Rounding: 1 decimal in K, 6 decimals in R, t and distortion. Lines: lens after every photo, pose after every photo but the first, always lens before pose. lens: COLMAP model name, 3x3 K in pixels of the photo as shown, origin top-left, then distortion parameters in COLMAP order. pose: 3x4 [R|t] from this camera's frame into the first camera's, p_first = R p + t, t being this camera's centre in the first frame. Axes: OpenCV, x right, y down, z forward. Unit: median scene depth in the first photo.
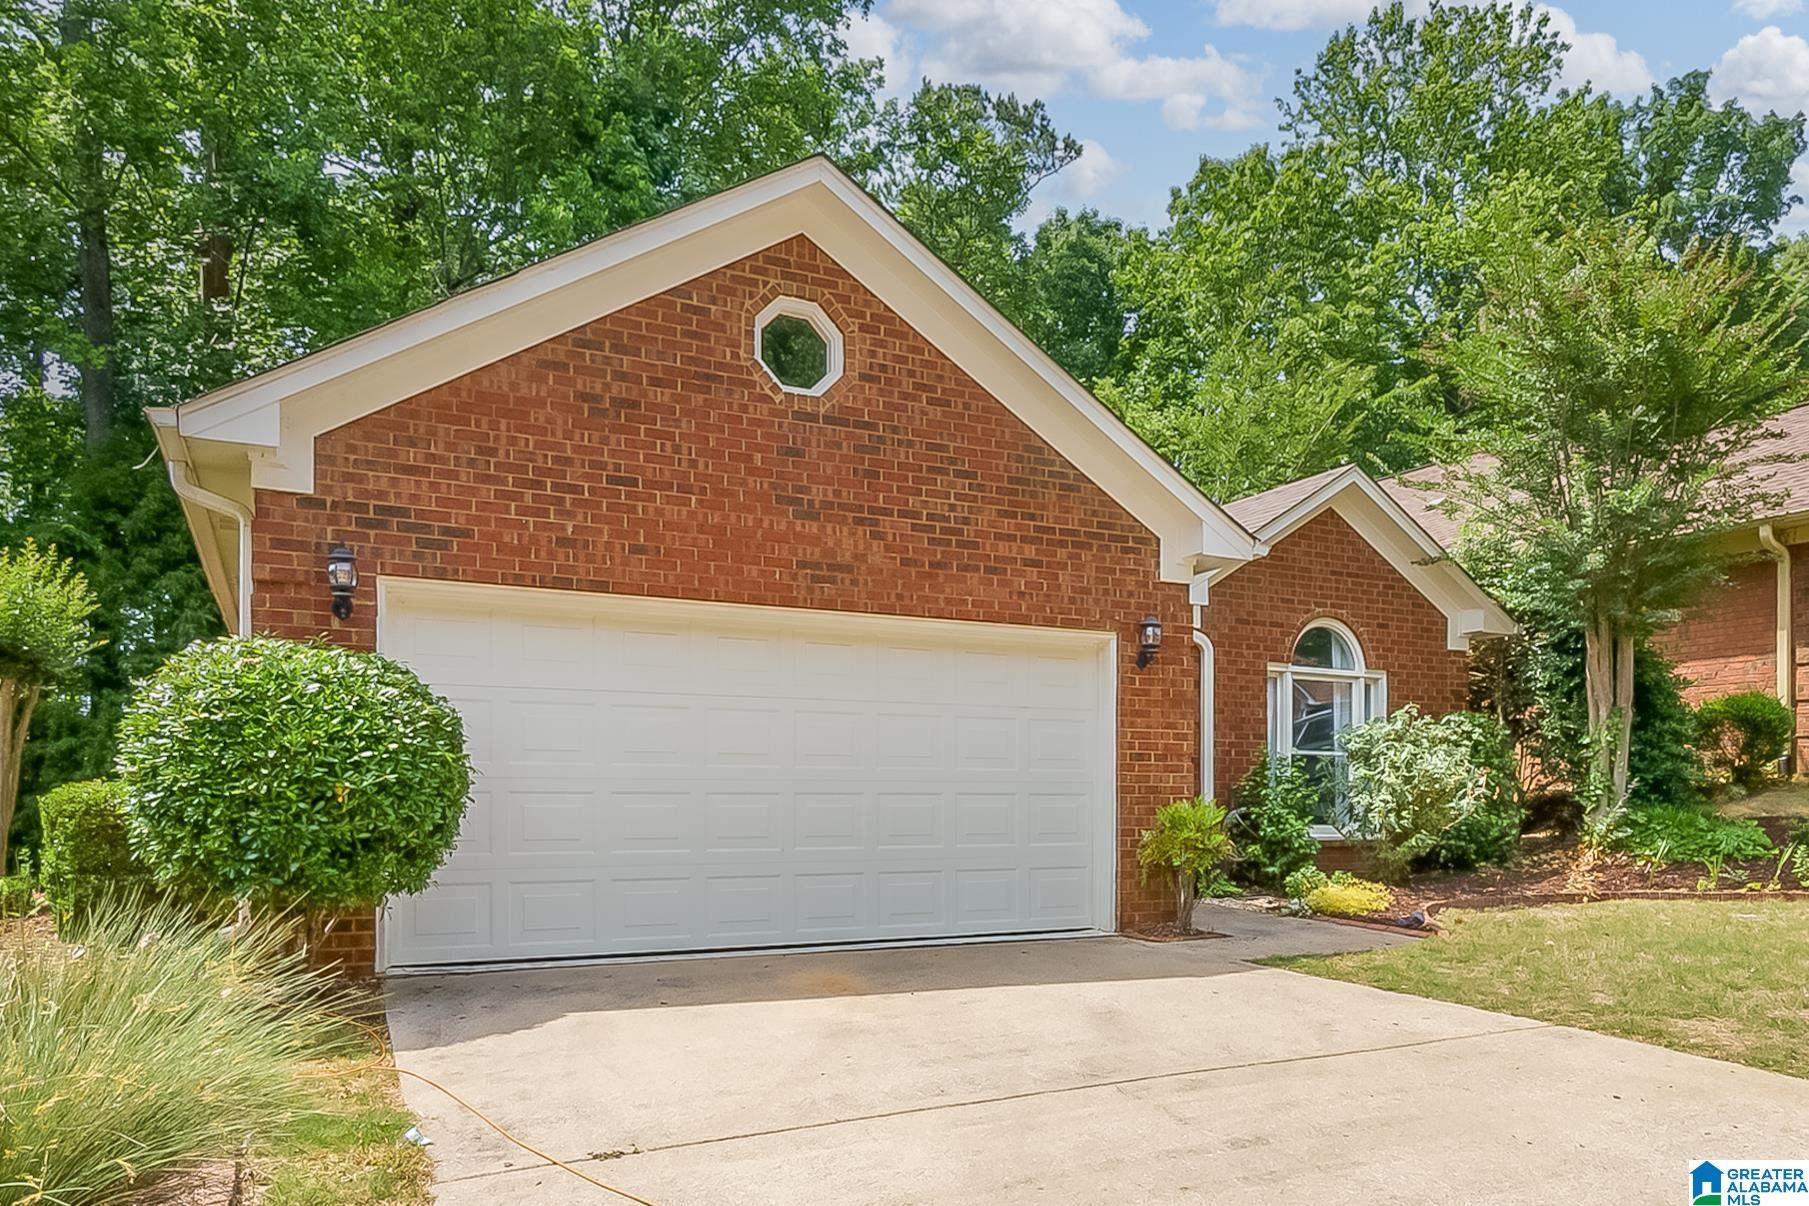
lens RADIAL K [[1086.1, 0, 904.5], [0, 1086.1, 661.4], [0, 0, 1]] dist [-0.028432, 0.000557]
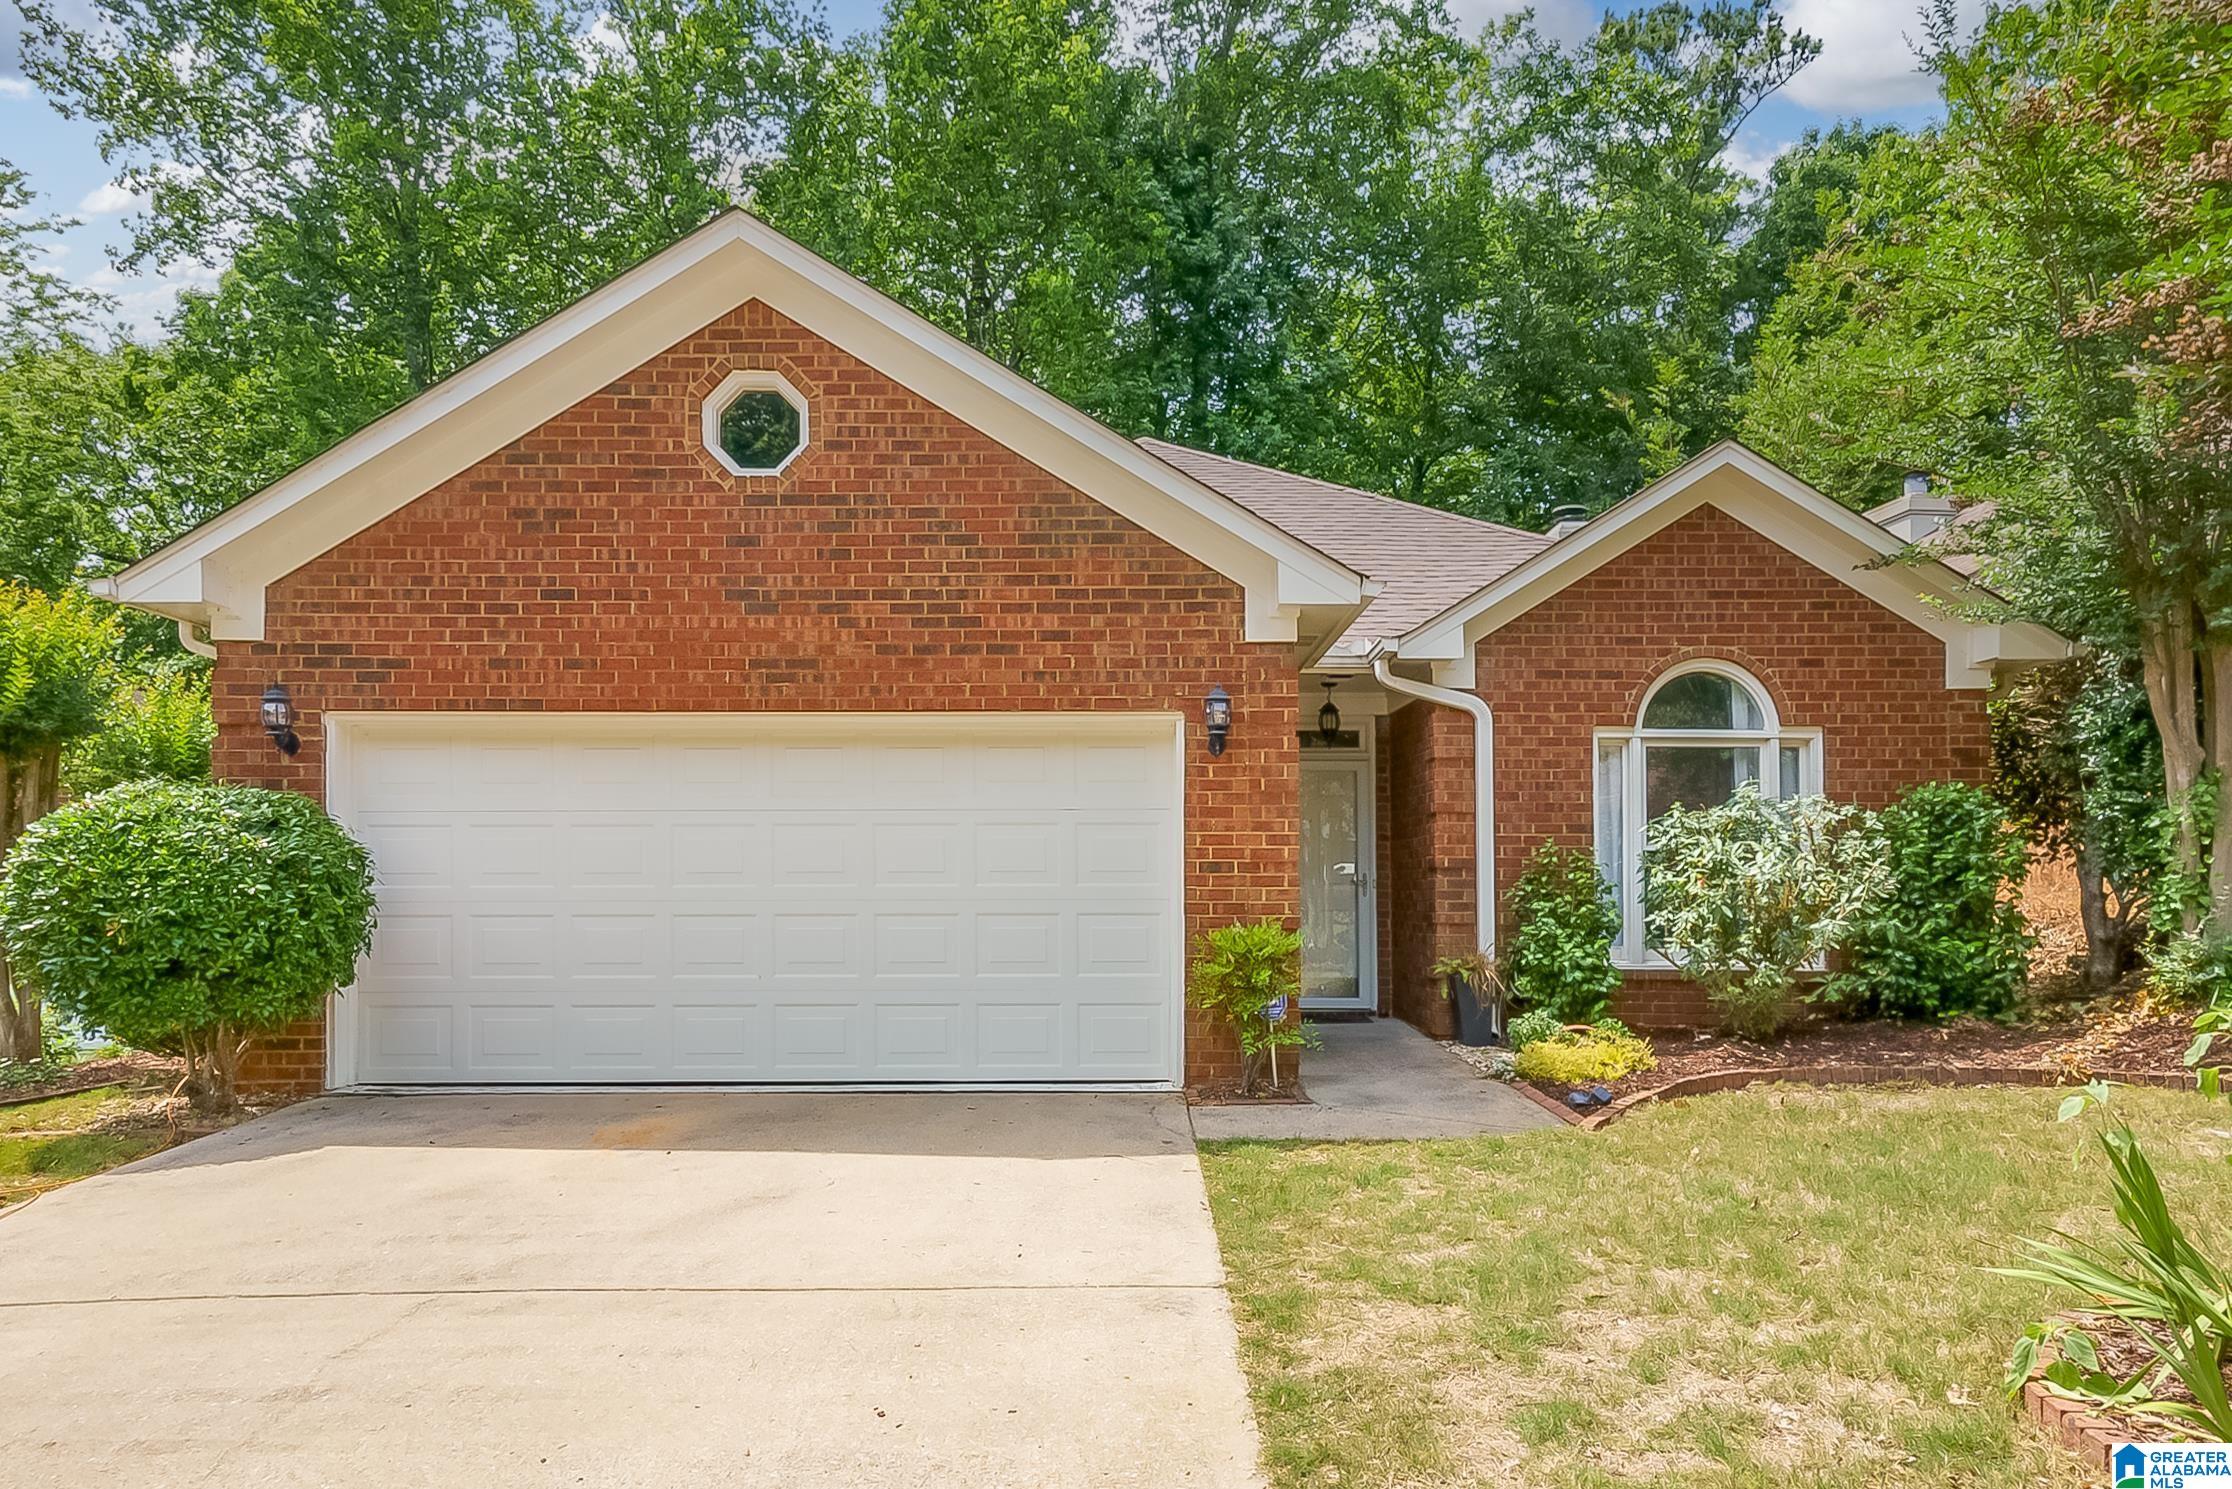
lens RADIAL K [[1206.0, 0, 1116.0], [0, 1206.0, 744.5], [0, 0, 1]] dist [-0.001884, -0.000740]
pose [[0.917321, -0.050488, -0.394934, 0.554573], [0.052952, 0.998586, -0.004666, -0.000946], [0.394611, -0.016632, 0.918698, 0.182522]]
